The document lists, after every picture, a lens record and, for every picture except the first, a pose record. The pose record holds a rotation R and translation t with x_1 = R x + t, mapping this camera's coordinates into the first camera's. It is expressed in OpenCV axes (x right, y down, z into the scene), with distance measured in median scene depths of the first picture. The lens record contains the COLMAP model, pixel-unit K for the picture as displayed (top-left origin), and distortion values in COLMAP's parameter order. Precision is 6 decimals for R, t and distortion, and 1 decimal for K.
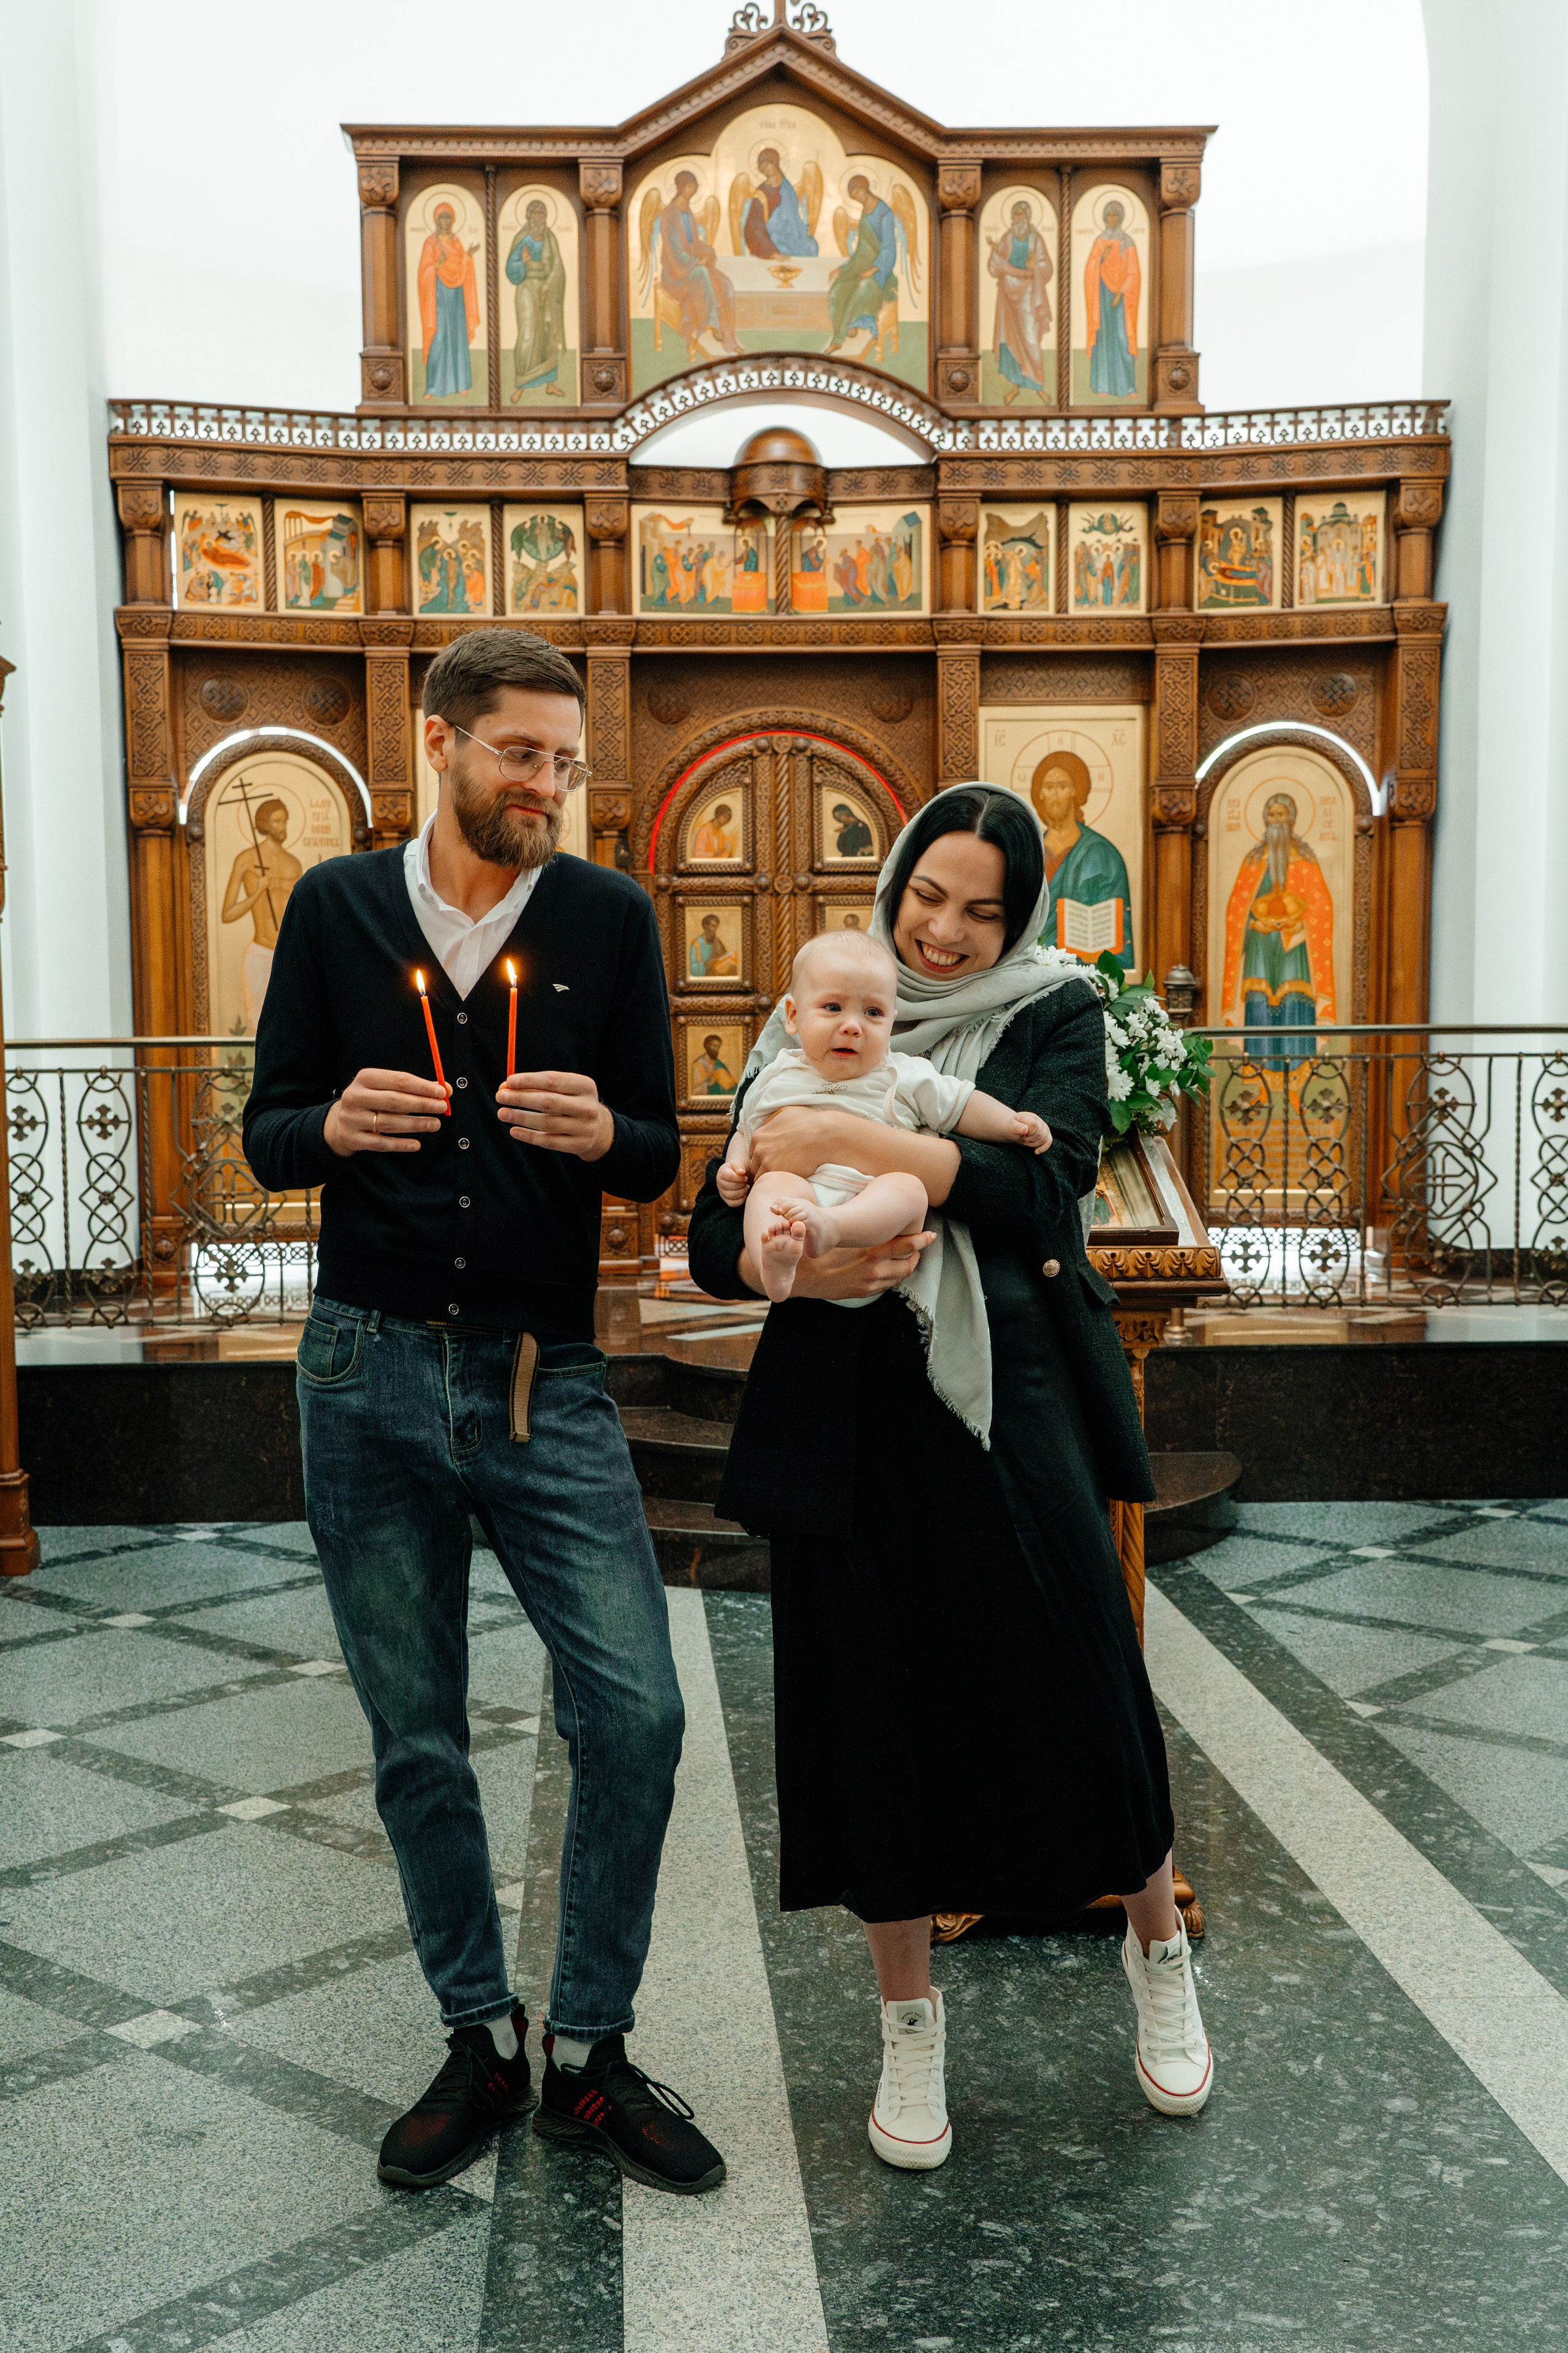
lens RADIAL K [[2987.0, 0, 781.8], [0, 2987.0, 1219.5], [0, 0, 1]] dist [0.081940, 0.000000]
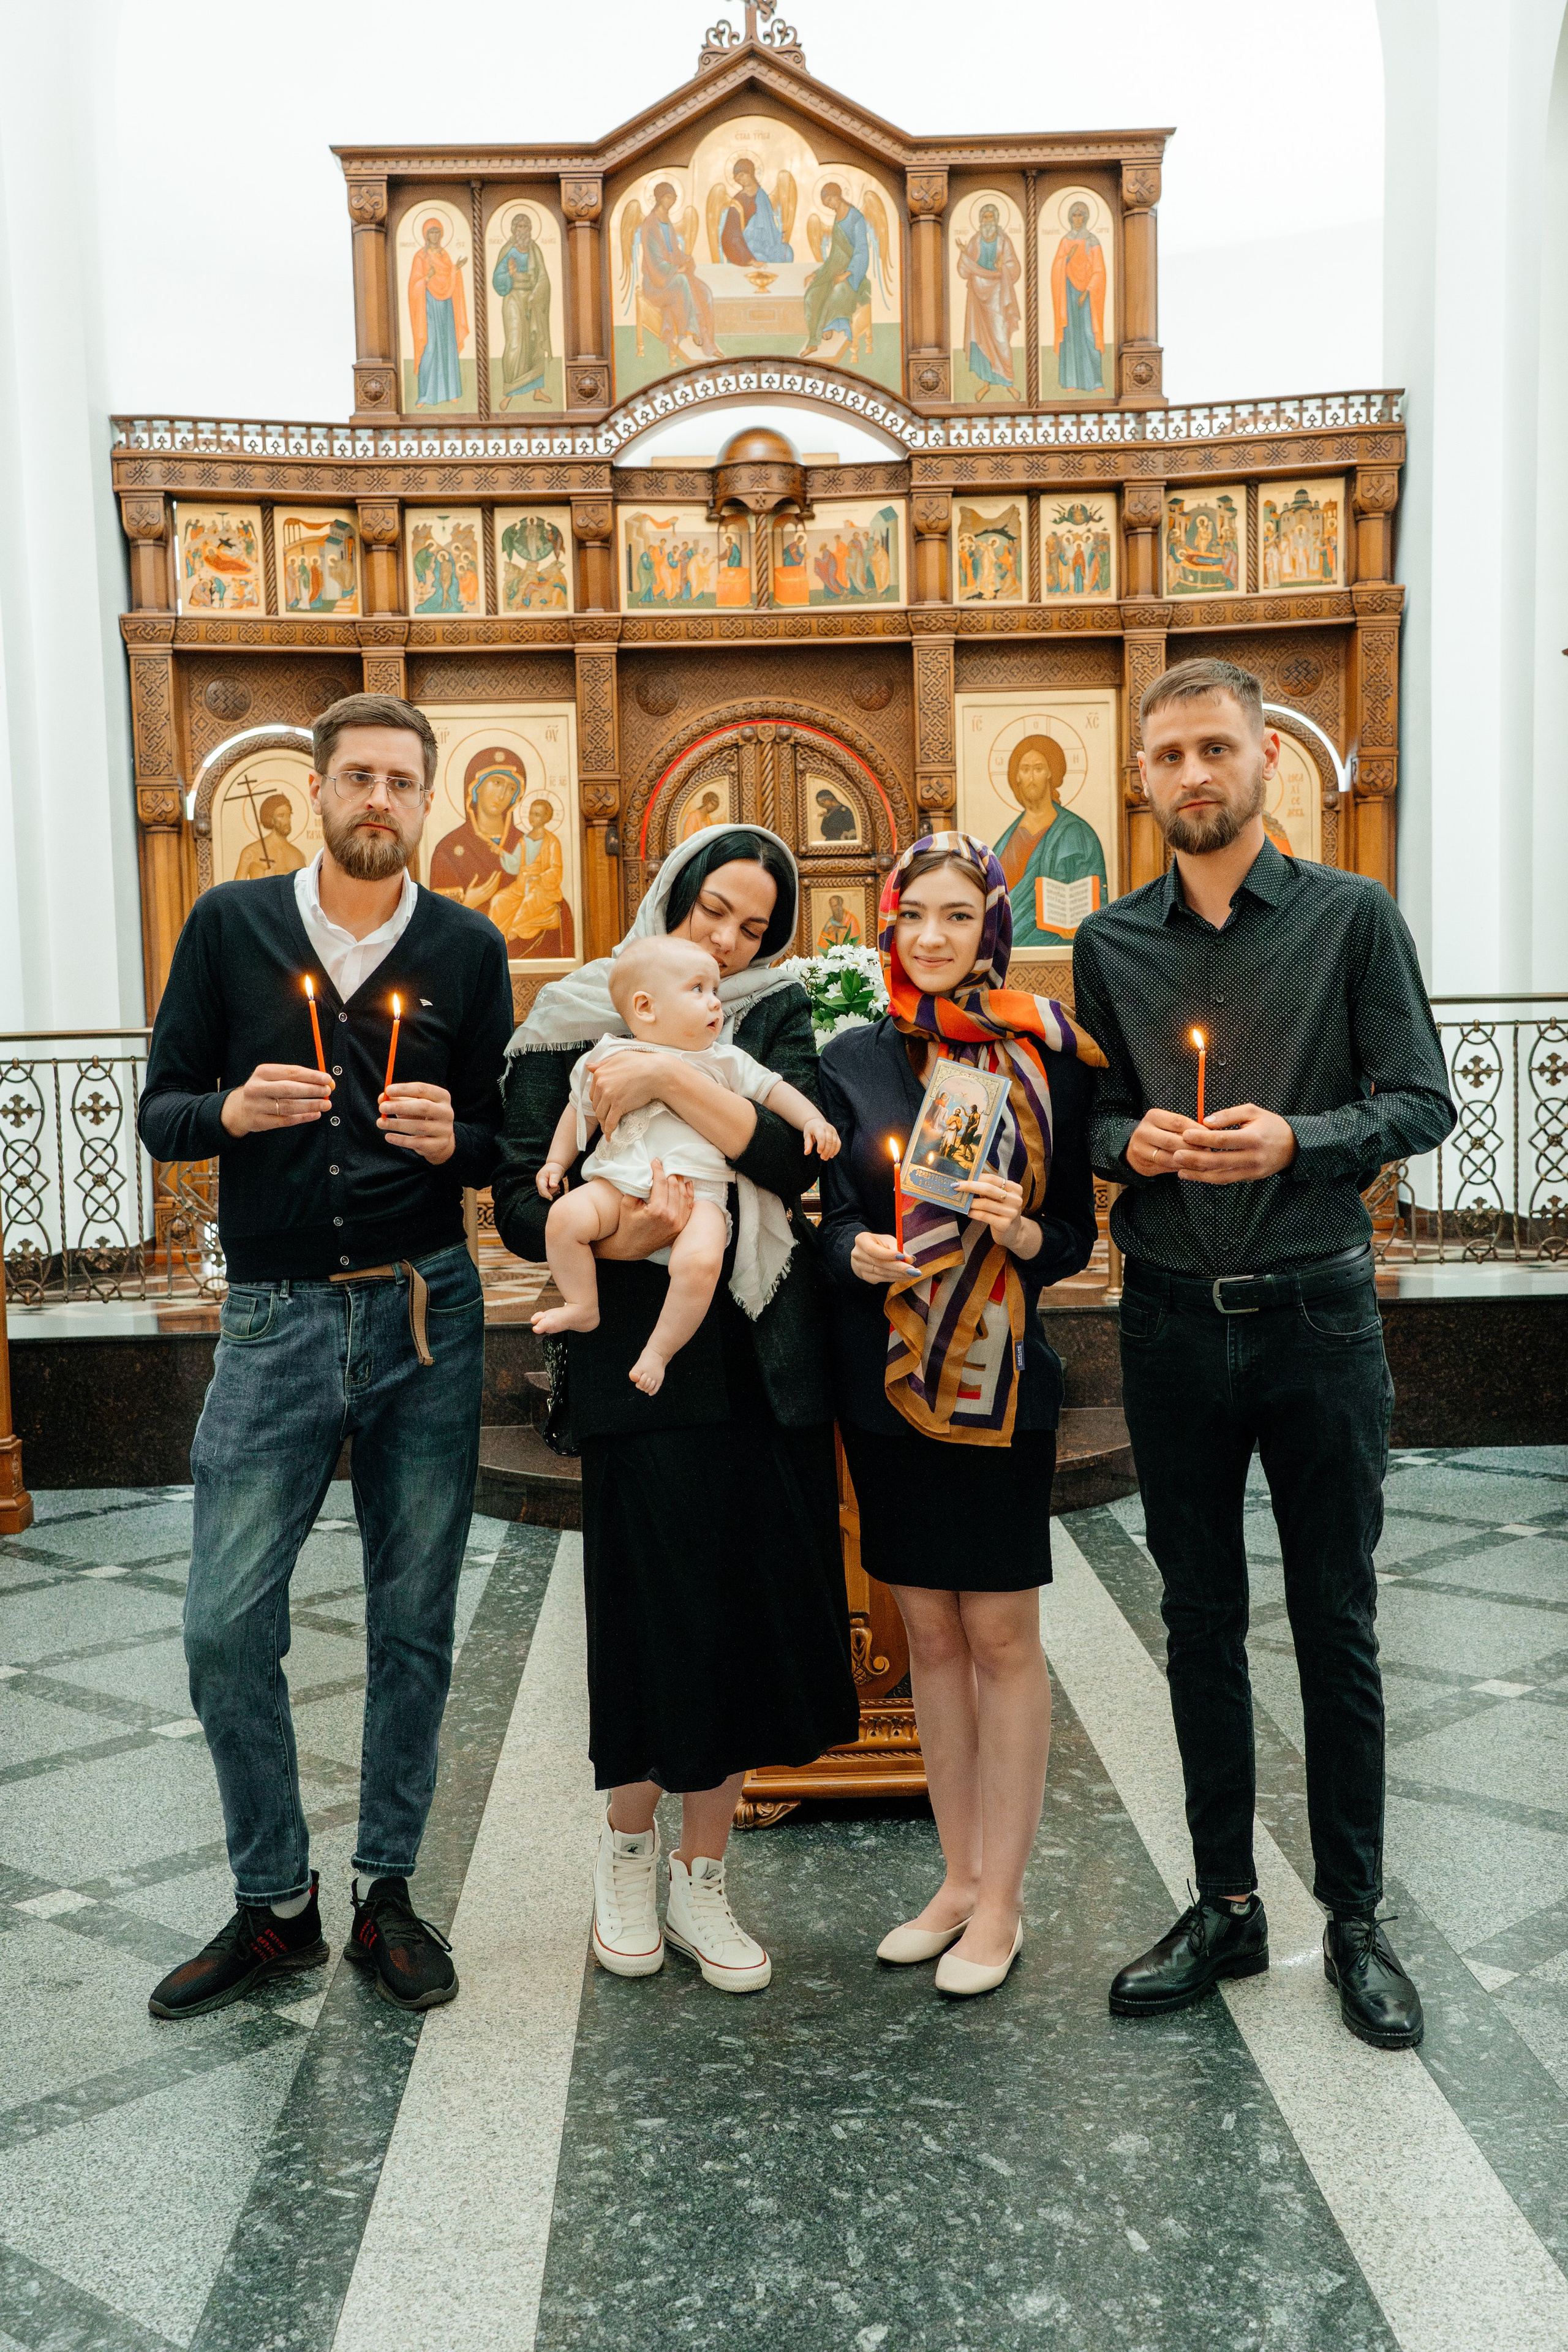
lens RADIAL K [[2992.0, 0, 773.6], [0, 2992.0, 1172.2], [0, 0, 1]] dist [0.120842, 0.000000]
pose [[0.999628, -0.014317, -0.023216, 0.025544], [0.014171, 0.999879, -0.006442, 0.000170], [0.023306, 0.006110, 0.999710, -0.040296]]
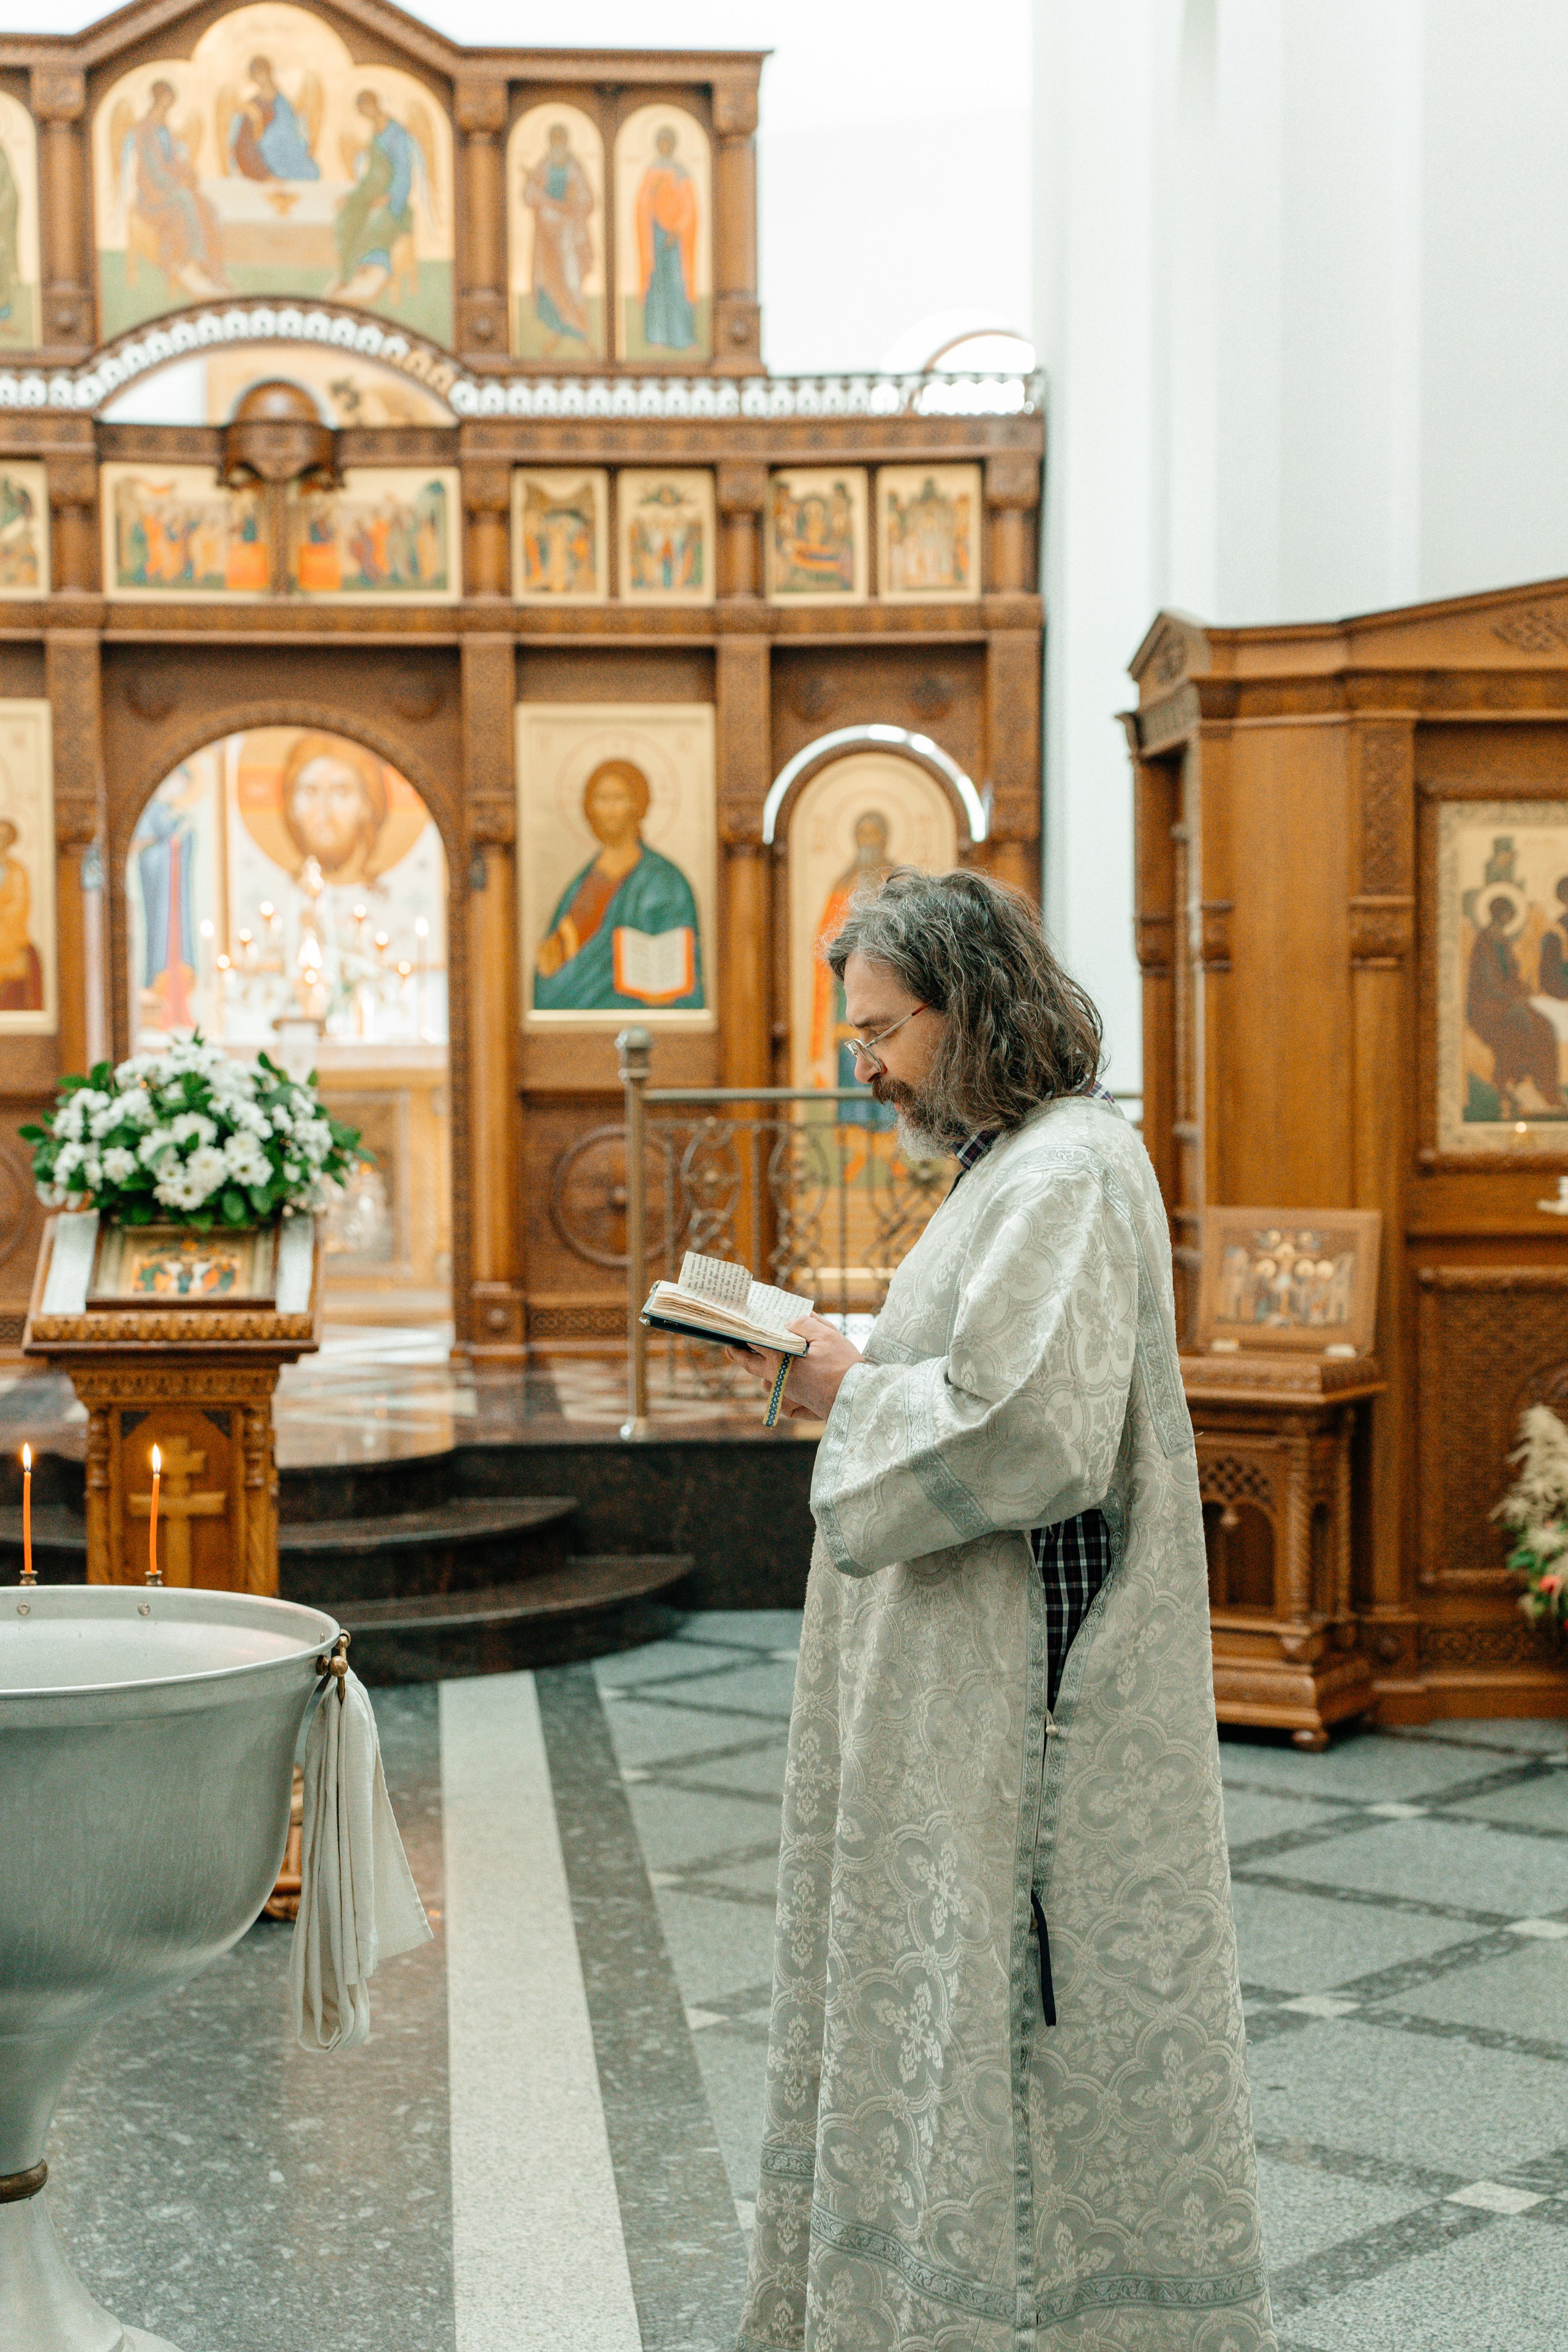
lens RADIAL K [[4177.2, 0, 782.5], [0, 4177.2, 1228.2], [0, 0, 1]] dist [0.144600, 0.000000]
pose [[0.998225, 0.001059, 0.059550, 0.073181], [0.000208, 0.999774, -0.021267, 0.003517], [-0.059559, 0.021242, 0.997999, -0.203116]]
